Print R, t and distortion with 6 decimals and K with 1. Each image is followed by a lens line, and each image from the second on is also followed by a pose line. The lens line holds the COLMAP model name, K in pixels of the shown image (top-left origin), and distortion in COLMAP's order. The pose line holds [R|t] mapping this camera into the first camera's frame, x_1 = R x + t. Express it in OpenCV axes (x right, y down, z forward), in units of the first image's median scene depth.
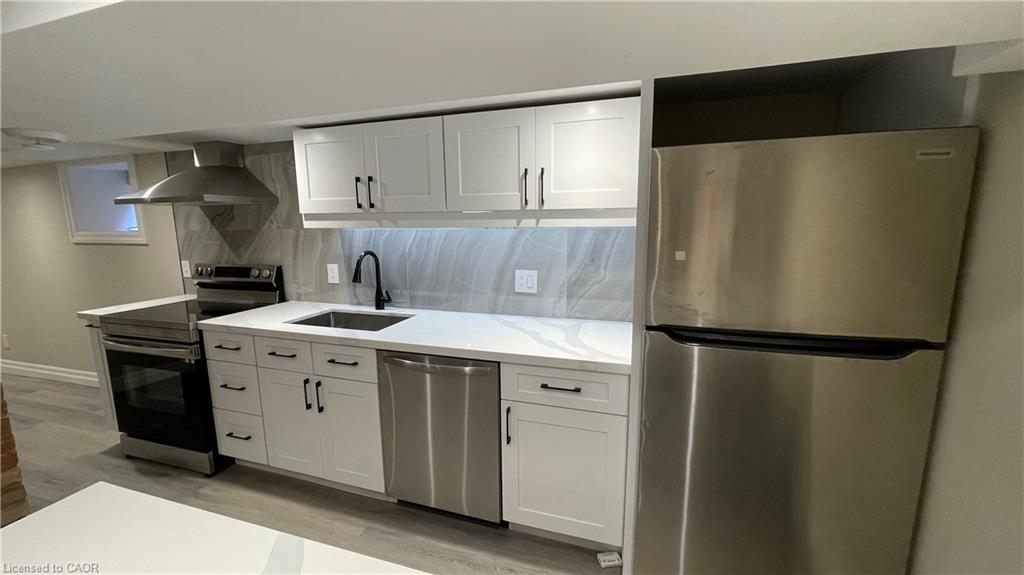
lens RADIAL K [[411.5, 0, 508.3], [0, 411.5, 291.0], [0, 0, 1]] dist [-0.001523, -0.000466]
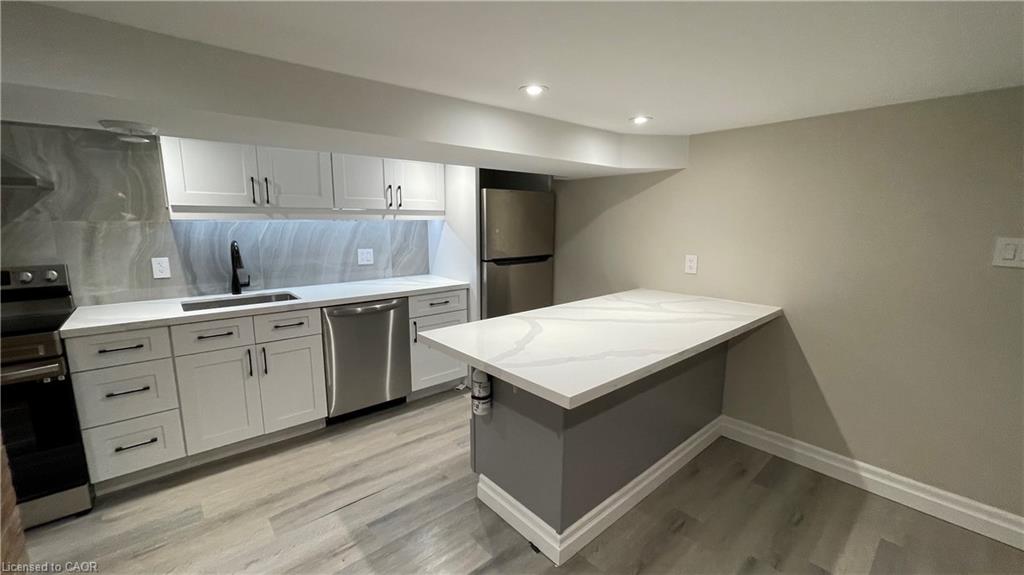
lens RADIAL K [[411.5, 0, 508.3], [0, 411.5, 291.0], [0, 0, 1]] dist [-0.001523, -0.000466]
pose [[0.521739, -0.136974, 0.842037, -0.943409], [0.131282, 0.988160, 0.079400, 0.048743], [-0.842943, 0.069118, 0.533544, -0.221464]]
